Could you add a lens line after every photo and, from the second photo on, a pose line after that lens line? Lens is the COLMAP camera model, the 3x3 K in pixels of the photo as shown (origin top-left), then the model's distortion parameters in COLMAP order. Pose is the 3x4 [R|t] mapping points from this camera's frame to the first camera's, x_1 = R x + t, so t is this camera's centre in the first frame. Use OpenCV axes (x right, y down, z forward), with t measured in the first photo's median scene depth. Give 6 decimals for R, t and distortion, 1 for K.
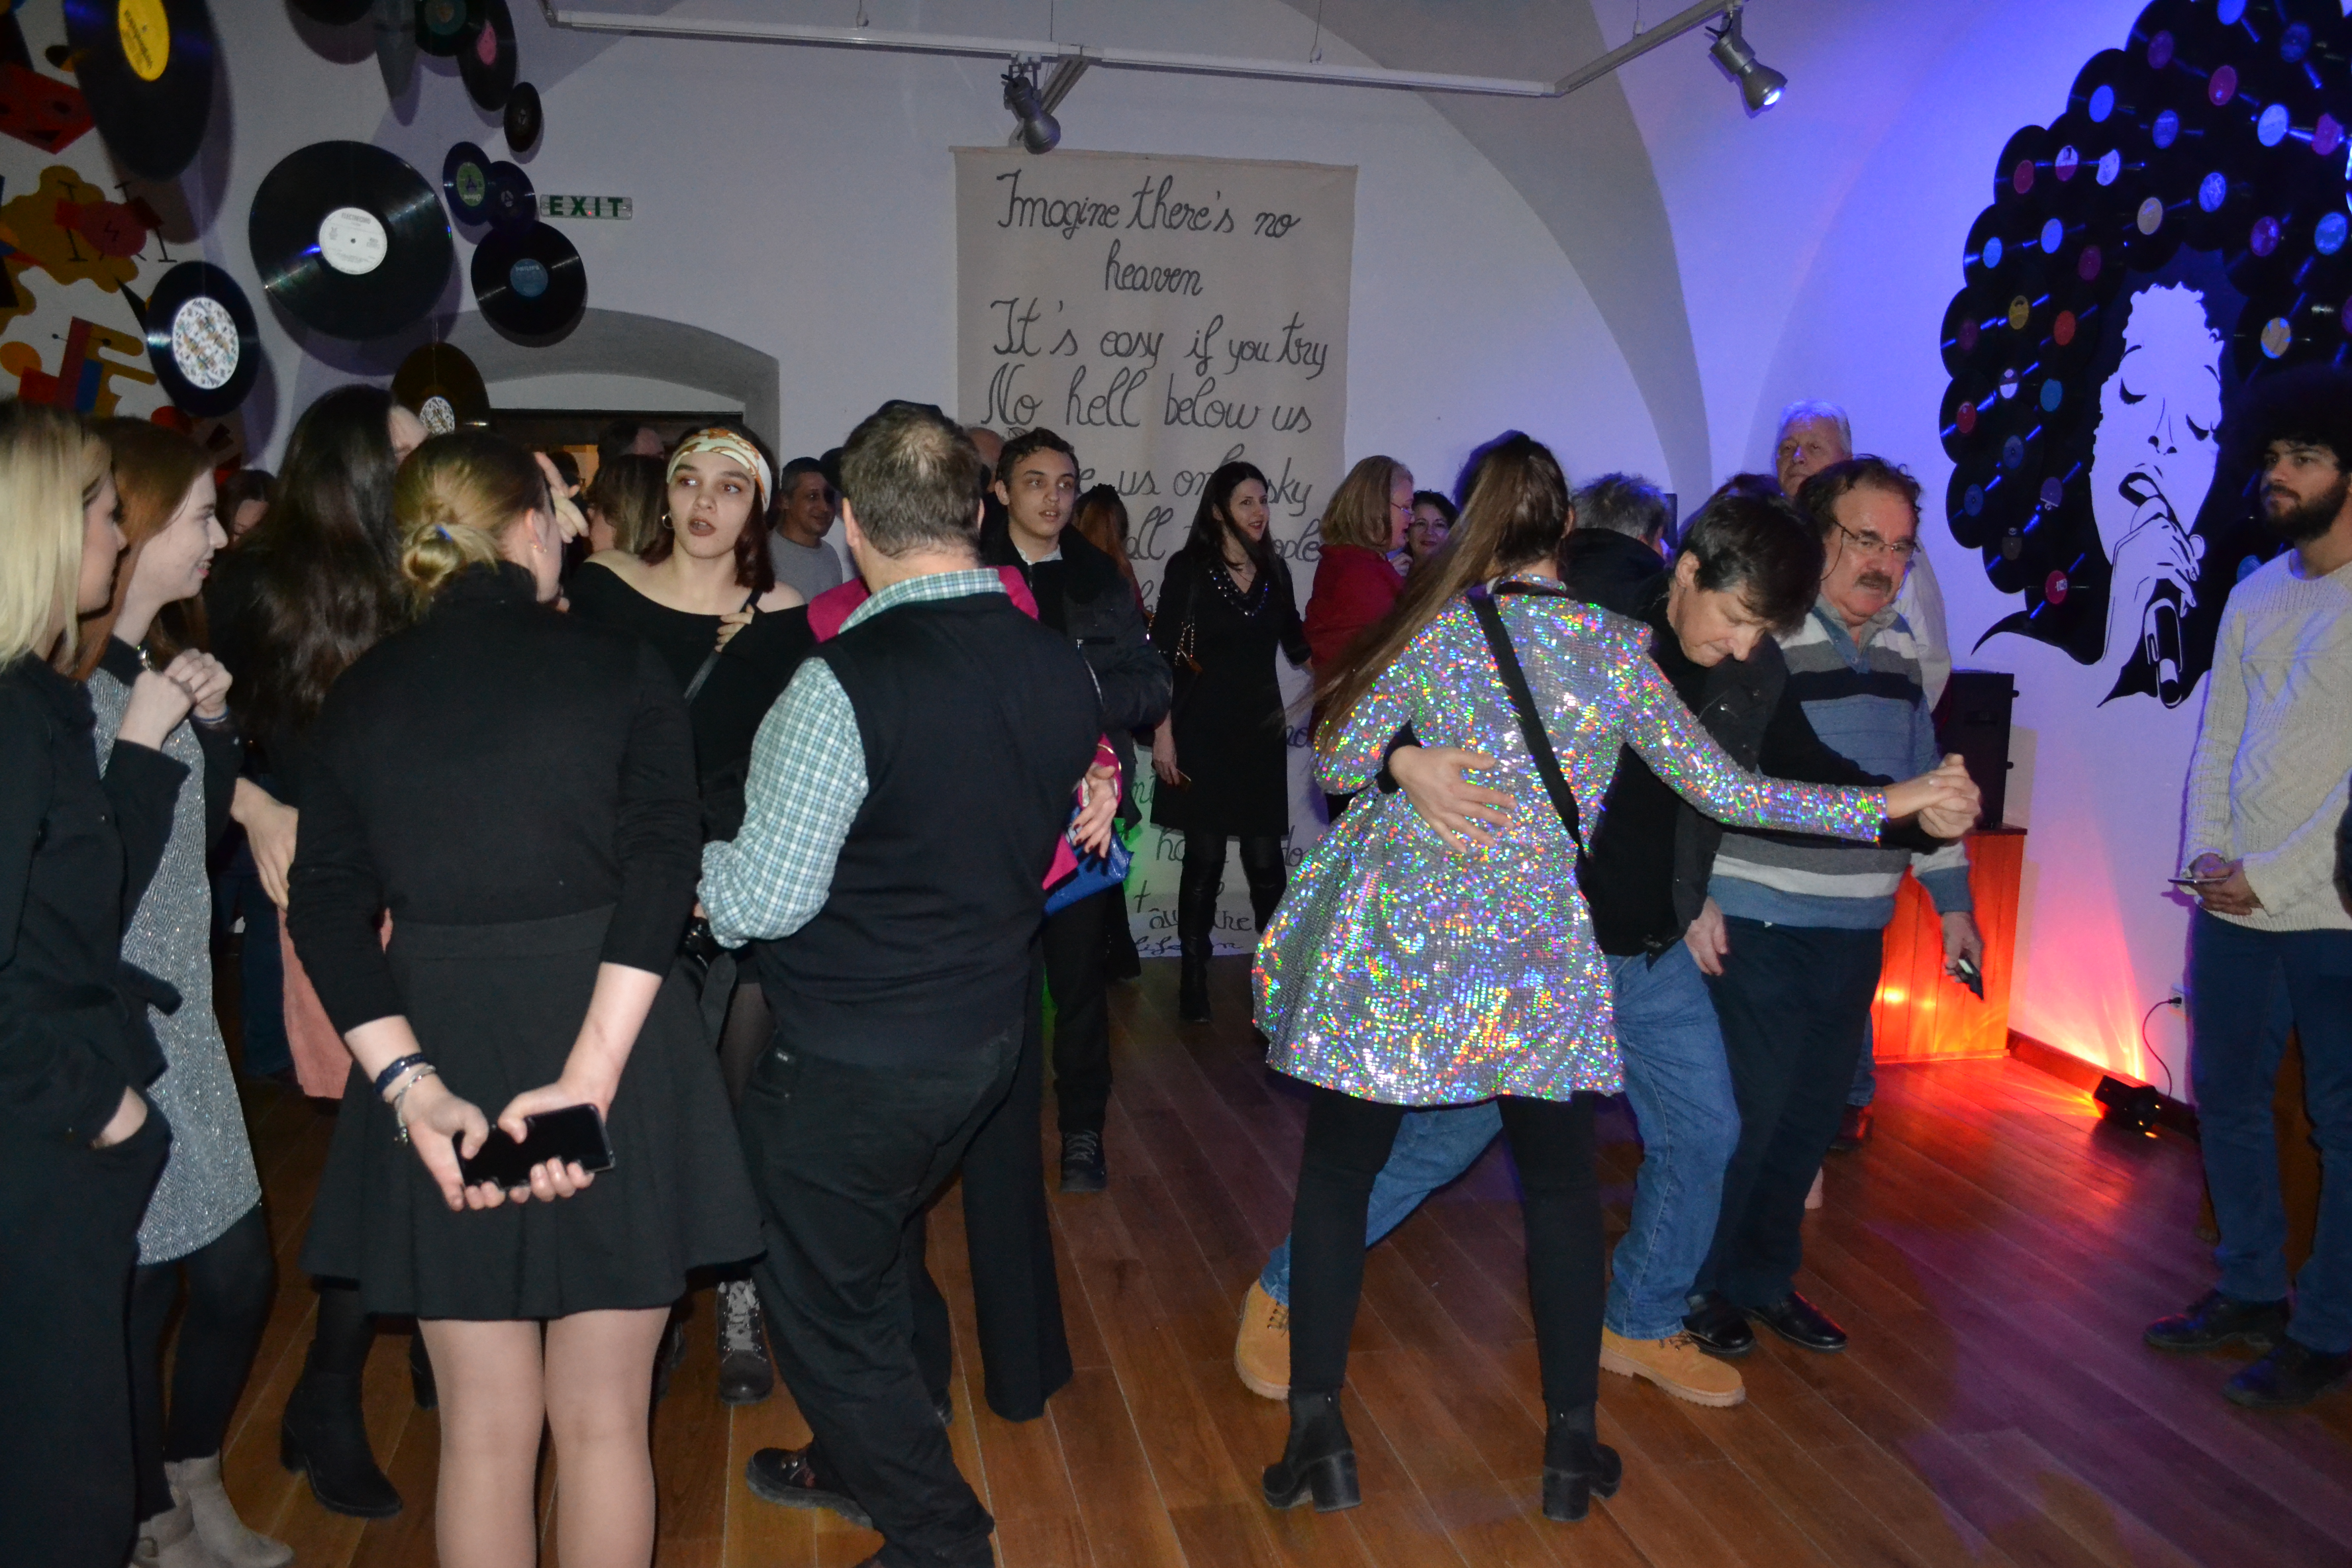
lens RADIAL K [[1858.8, 0, 1191.0], [0, 1858.8, 787.7], [0, 0, 1]] dist [-0.086306, 0.013875]
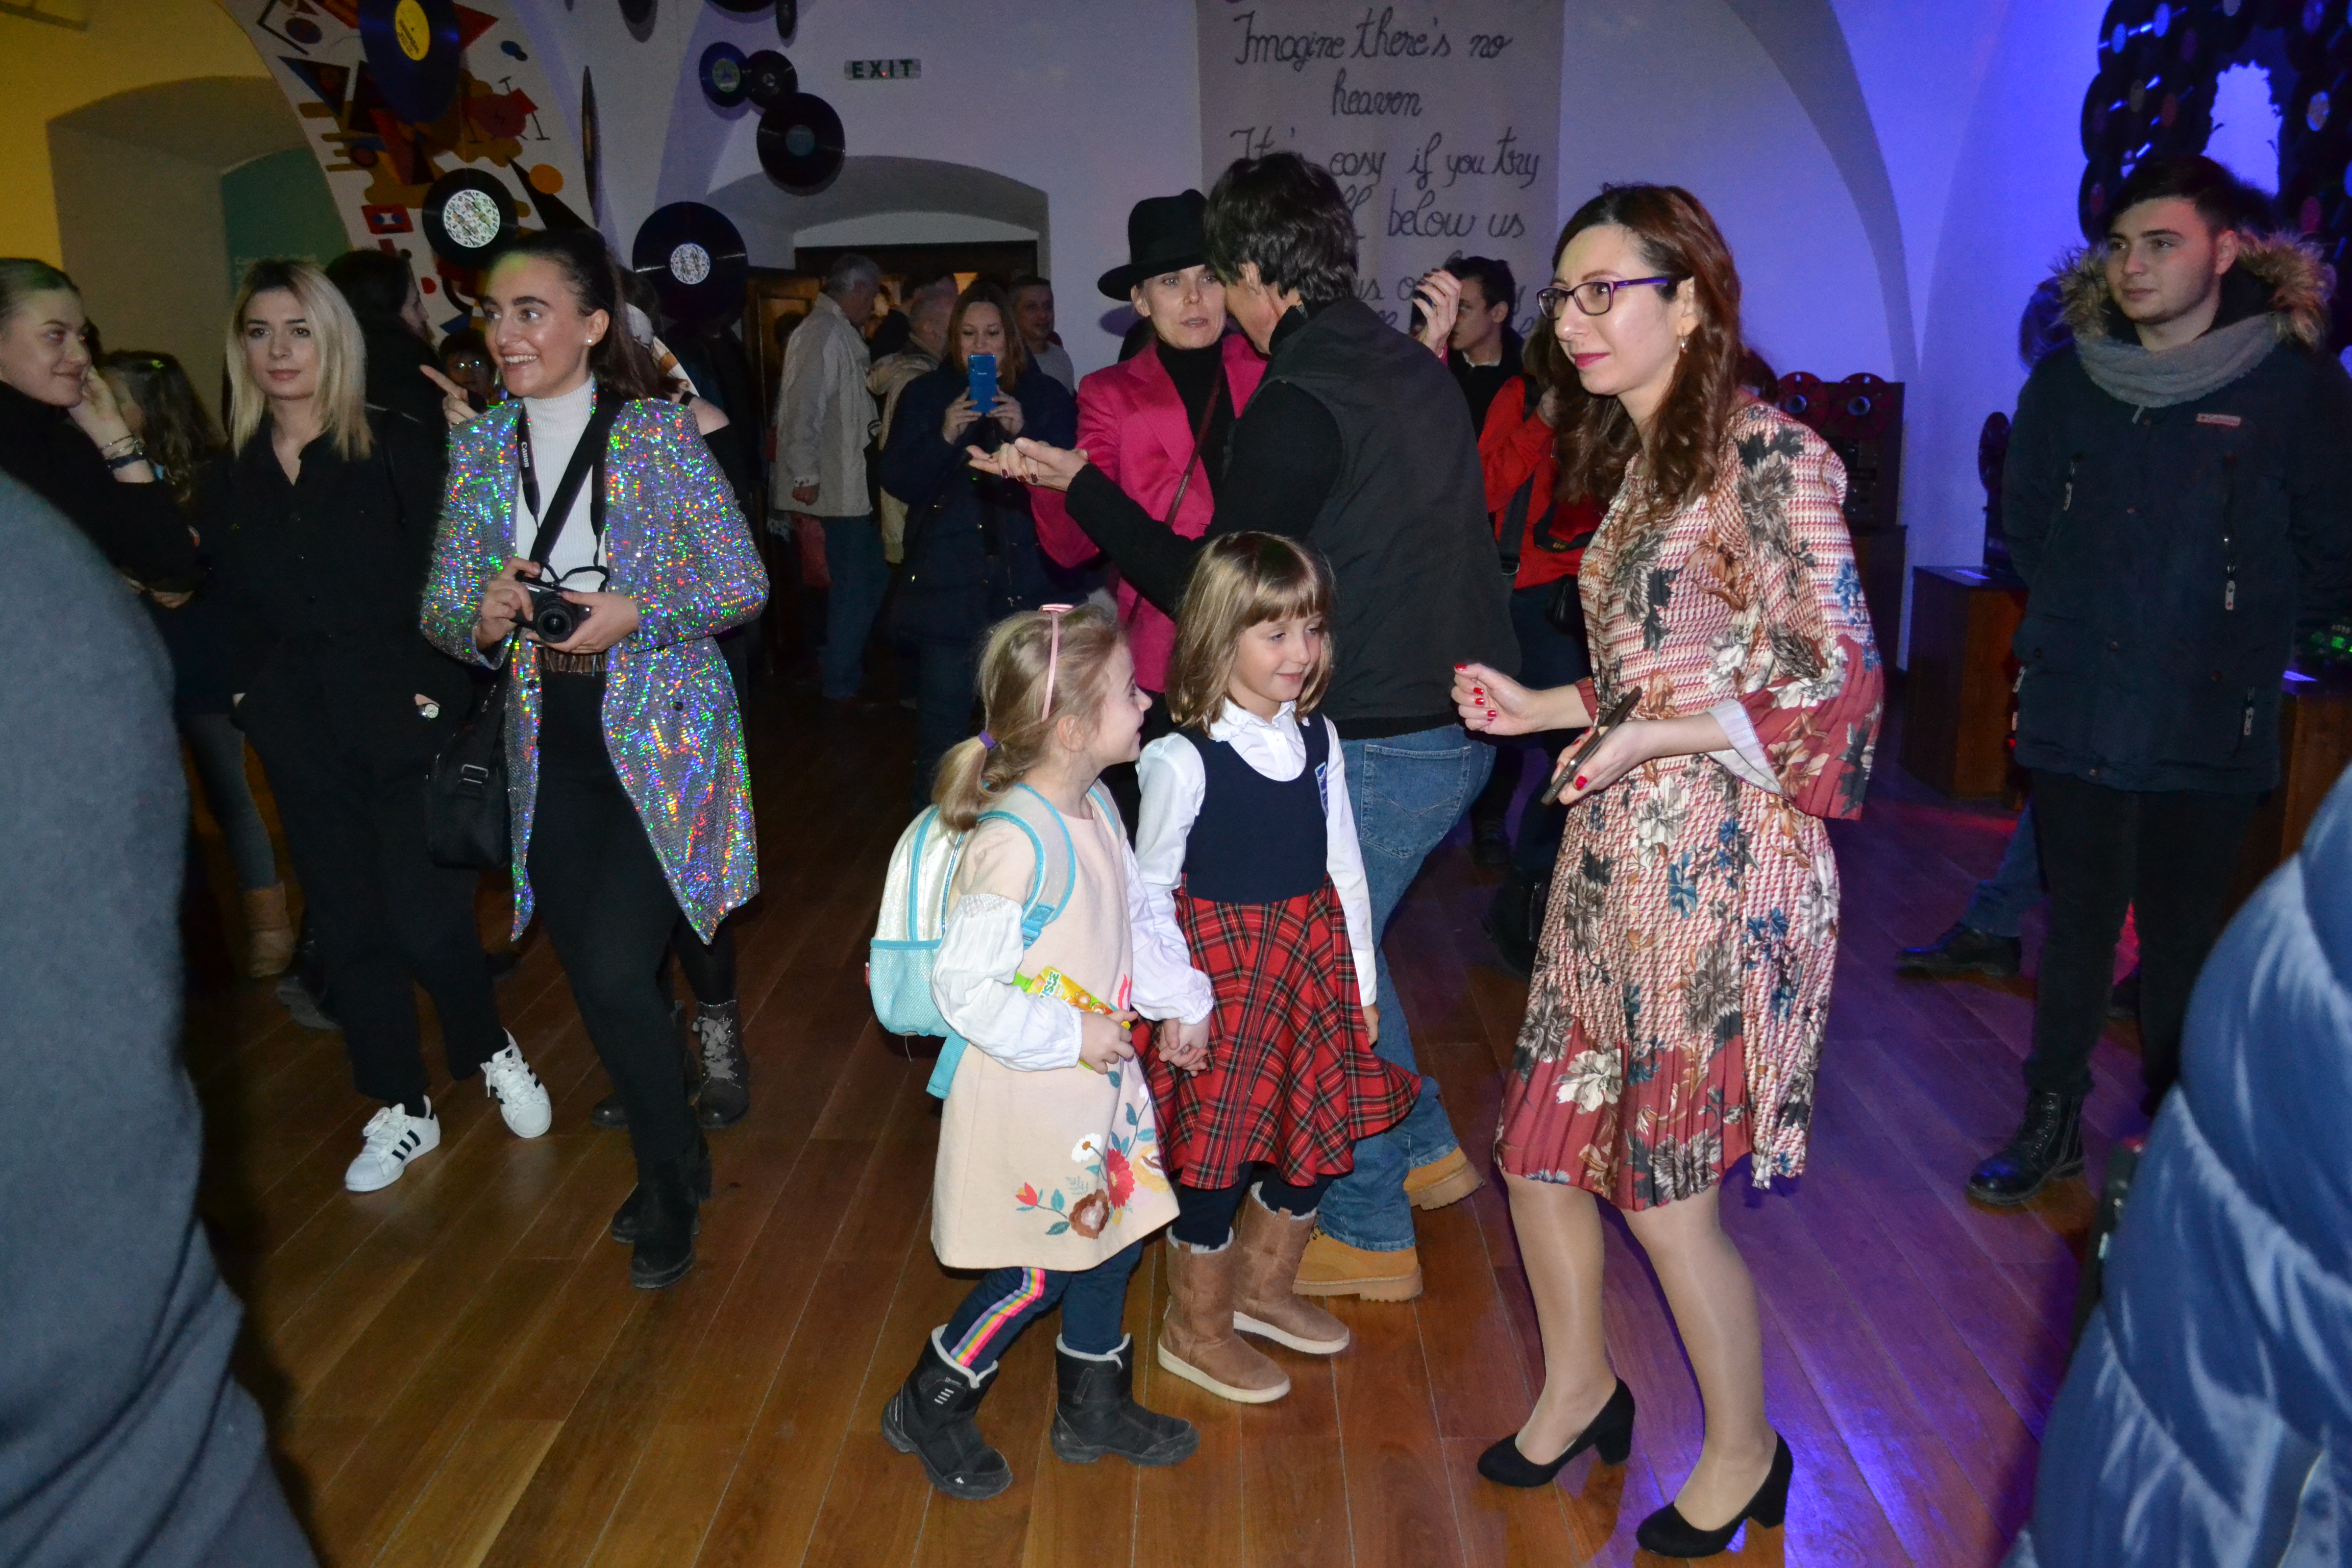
lens RADIAL K [[1858.8, 0, 1189.3], [0, 1858.8, 777.1], [0, 0, 1]] dist [-0.086306, 0.013875]
pose [[0.974411, 0.017199, -0.224113, 0.149494], [0.003020, 0.995976, 0.089564, 0.033633], [0.224752, -0.087949, 0.970439, -0.154268]]
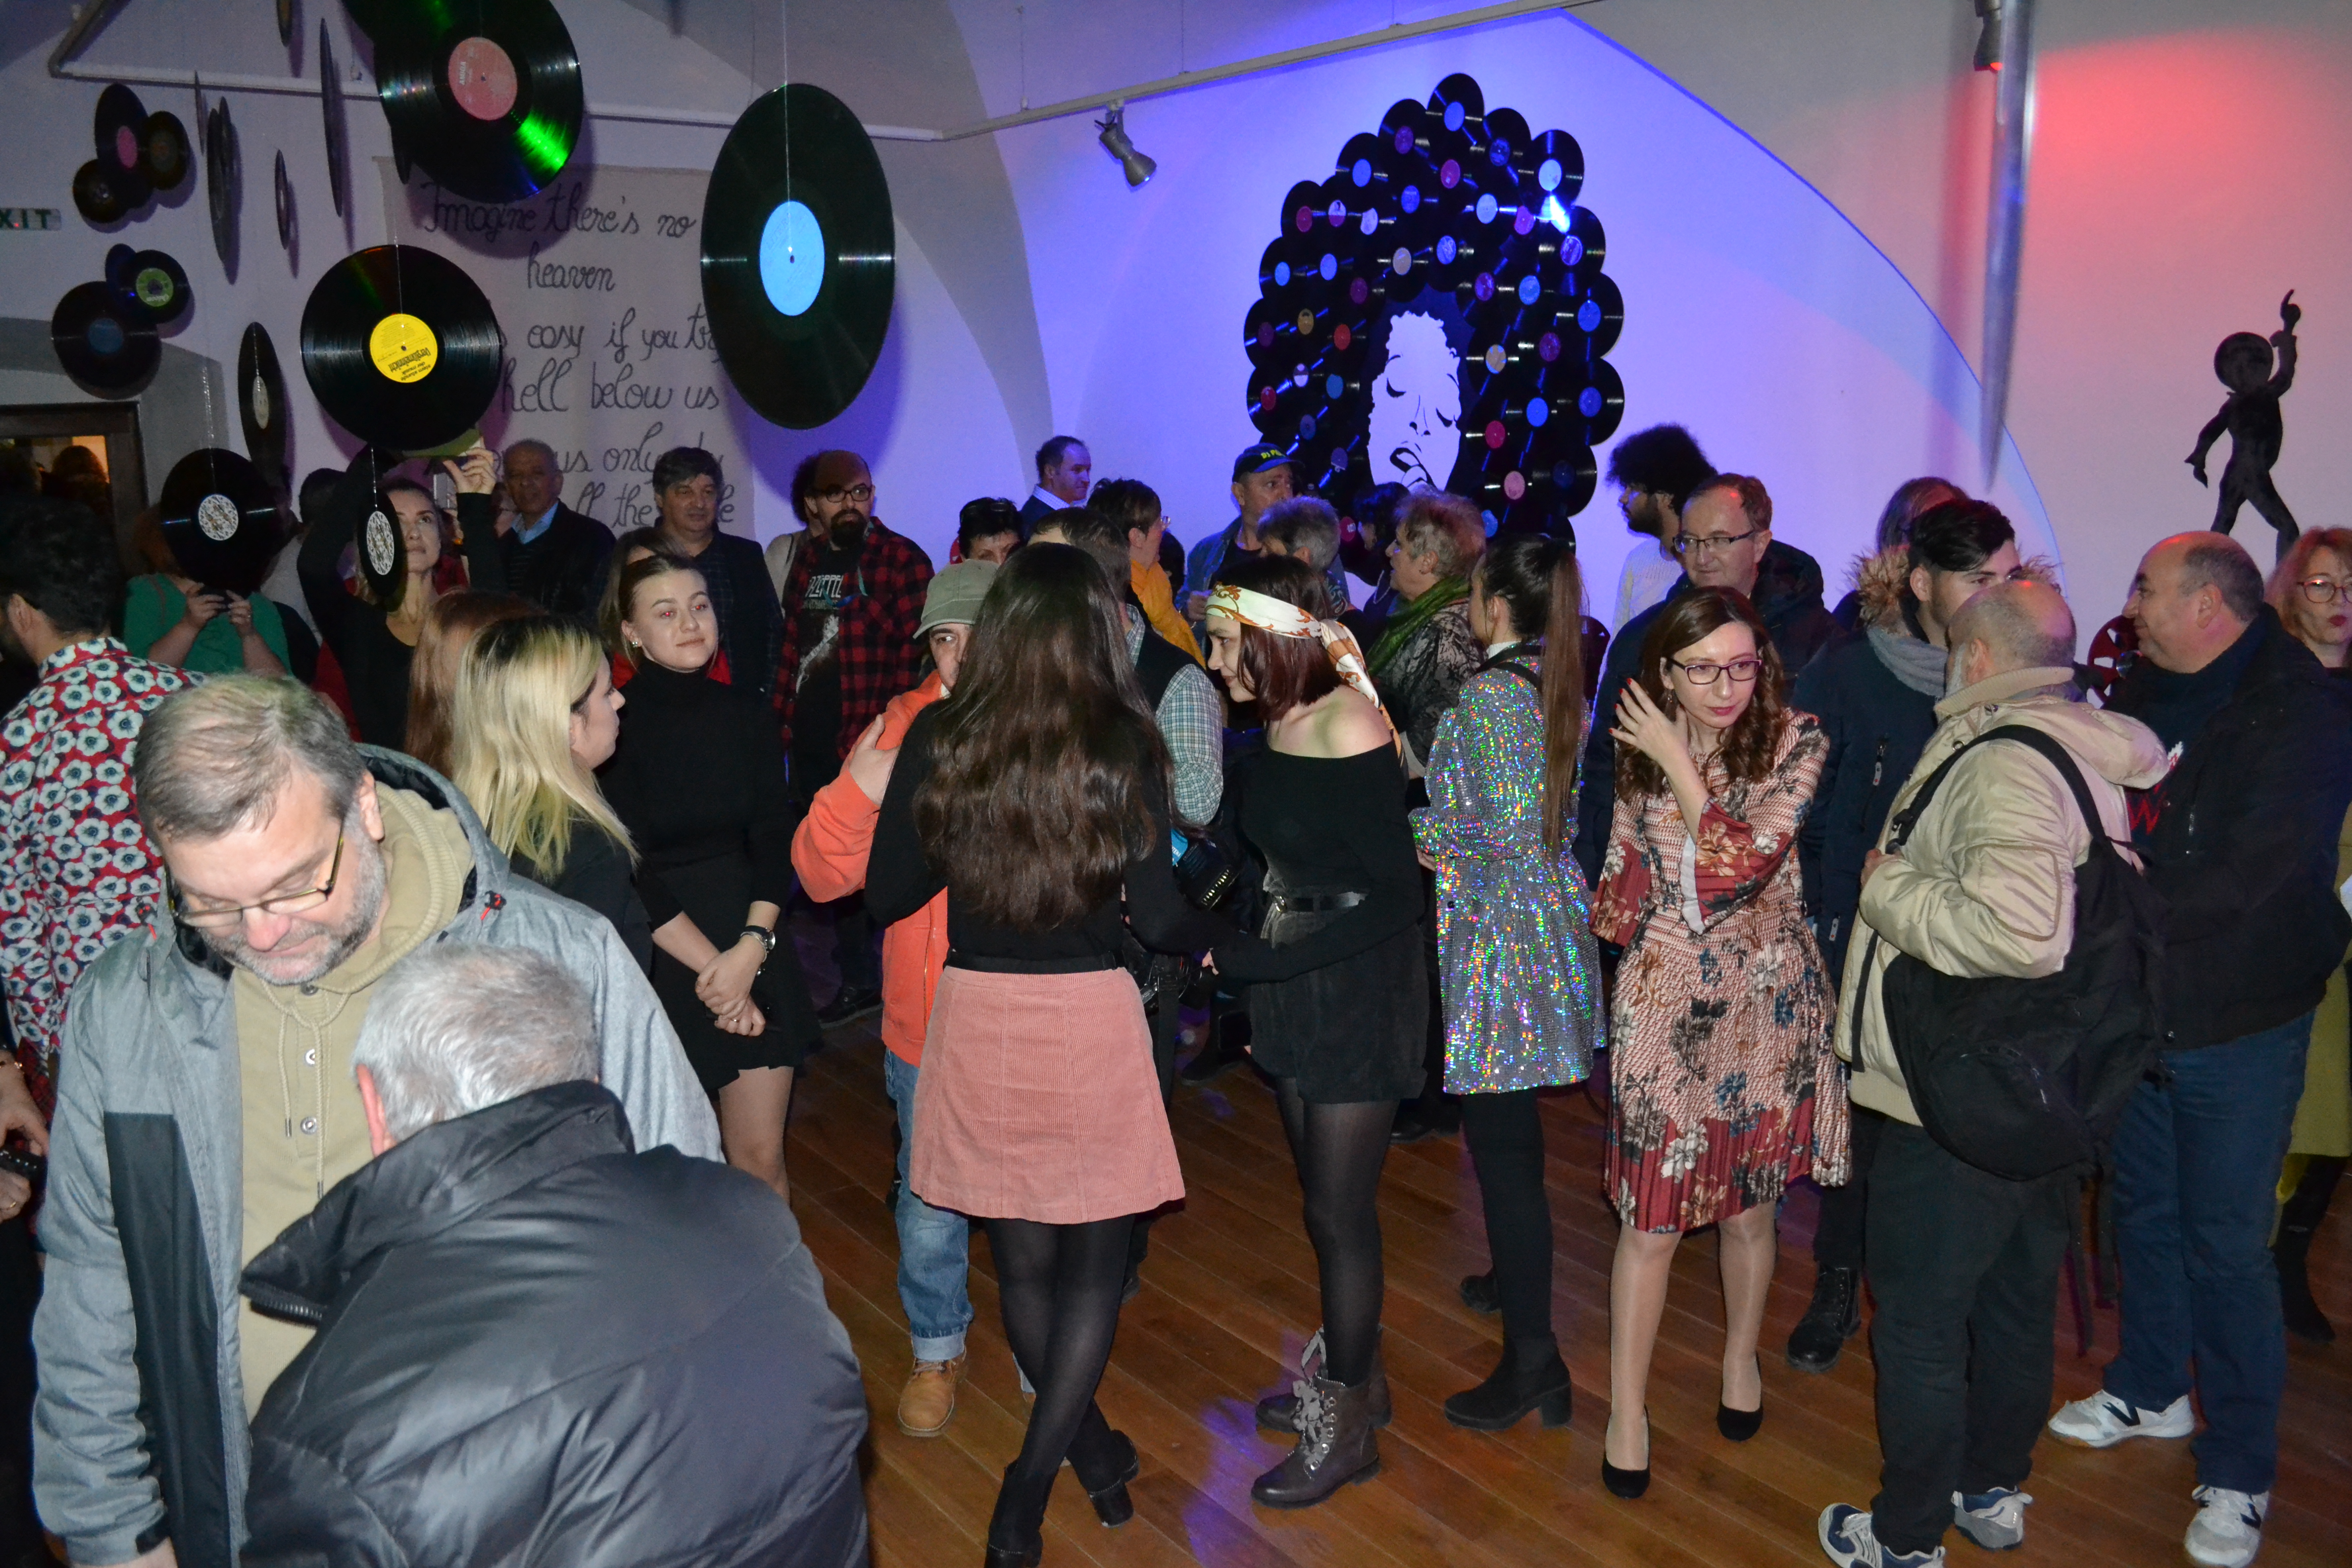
lens RADIAL K [[1858.8, 0, 1181.6], [0, 1858.8, 826.7], [0, 0, 1]] dist [-0.086306, 0.013875]
pose [[0.906201, -0.116983, 0.406342, -0.208448], [0.081449, 0.991264, 0.103735, -0.038459], [-0.414928, -0.060908, 0.907813, -0.205360]]
